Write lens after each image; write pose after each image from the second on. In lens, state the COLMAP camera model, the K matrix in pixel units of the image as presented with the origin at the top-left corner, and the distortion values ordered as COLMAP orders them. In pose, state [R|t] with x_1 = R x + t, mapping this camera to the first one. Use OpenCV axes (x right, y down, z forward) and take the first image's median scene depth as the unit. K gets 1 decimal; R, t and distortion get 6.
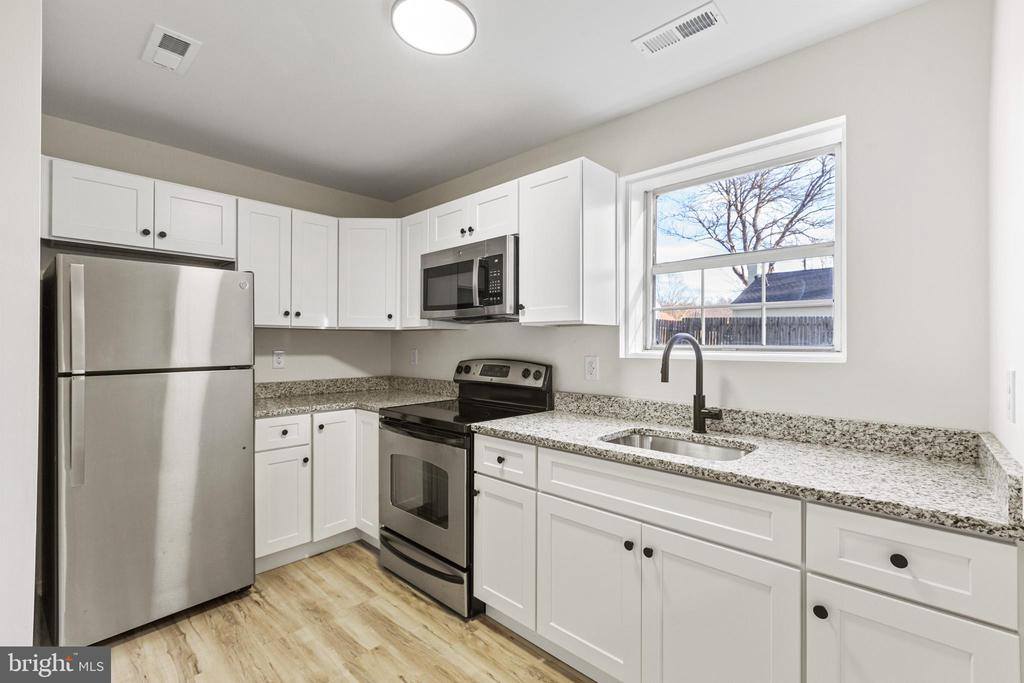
lens RADIAL K [[443.0, 0, 512.7], [0, 443.0, 337.5], [0, 0, 1]] dist [-0.001179, -0.000101]
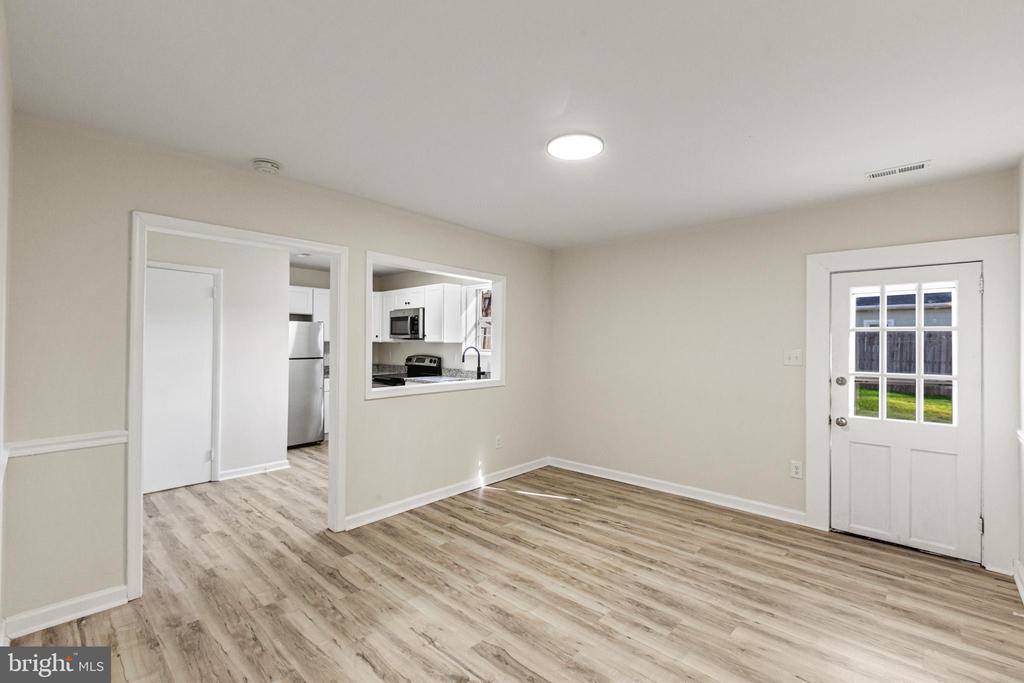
lens RADIAL K [[443.0, 0, 508.1], [0, 443.0, 343.5], [0, 0, 1]] dist [-0.001179, -0.000101]
pose [[0.999972, 0.002352, -0.007067, 0.486141], [-0.002284, 0.999952, 0.009579, -0.042765], [0.007089, -0.009563, 0.999929, -1.495643]]
